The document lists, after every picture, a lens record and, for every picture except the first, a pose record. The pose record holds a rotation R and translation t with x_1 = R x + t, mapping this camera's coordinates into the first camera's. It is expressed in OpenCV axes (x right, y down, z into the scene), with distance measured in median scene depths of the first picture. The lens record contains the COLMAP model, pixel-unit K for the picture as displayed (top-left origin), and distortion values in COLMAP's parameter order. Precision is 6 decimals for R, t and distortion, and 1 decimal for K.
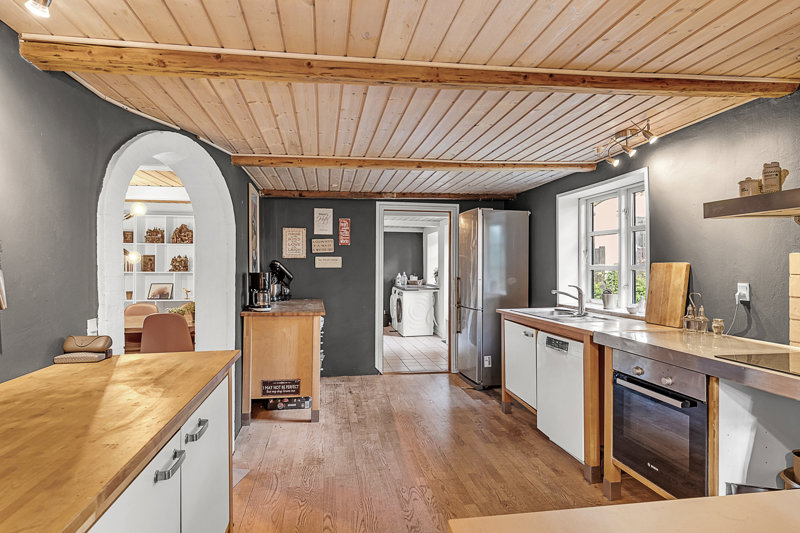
lens RADIAL K [[457.2, 0, 398.8], [0, 457.2, 262.9], [0, 0, 1]] dist [-0.001464, 0.000187]
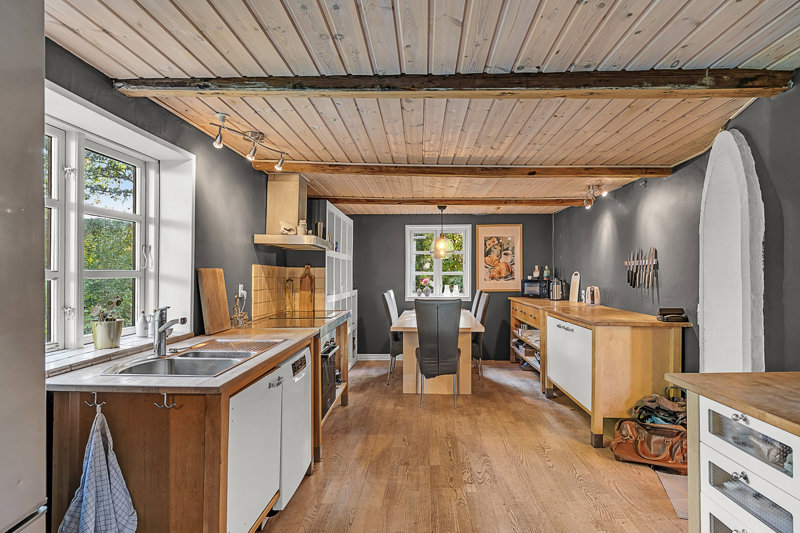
lens RADIAL K [[457.2, 0, 401.1], [0, 457.2, 267.0], [0, 0, 1]] dist [-0.001464, 0.000187]
pose [[-0.979174, 0.002083, 0.203014, -0.005515], [-0.000127, 0.999941, -0.010870, 0.012081], [-0.203024, -0.010670, -0.979116, 2.136297]]
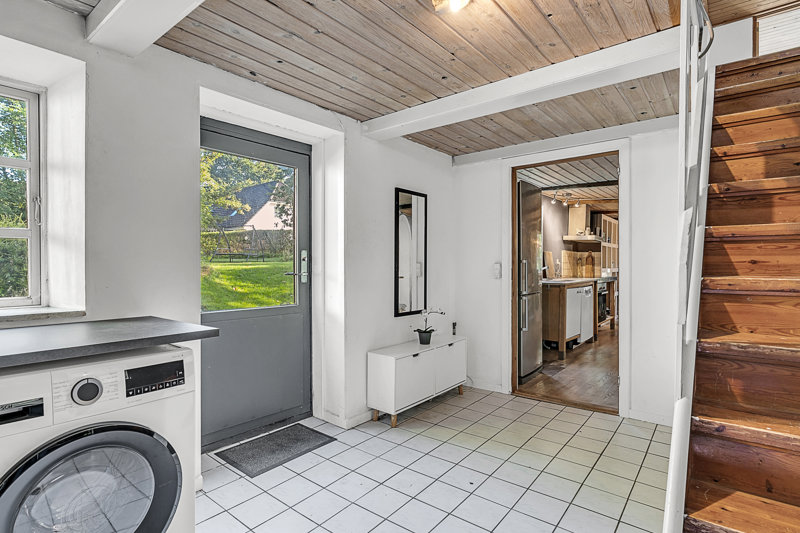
lens RADIAL K [[410.5, 0, 400.2], [0, 410.5, 265.9], [0, 0, 1]] dist [-0.001867, -0.000123]
pose [[-0.671774, -0.004643, 0.740742, -0.422076], [0.000396, 0.999978, 0.006627, 0.059725], [-0.740756, 0.004745, -0.671757, 3.142518]]
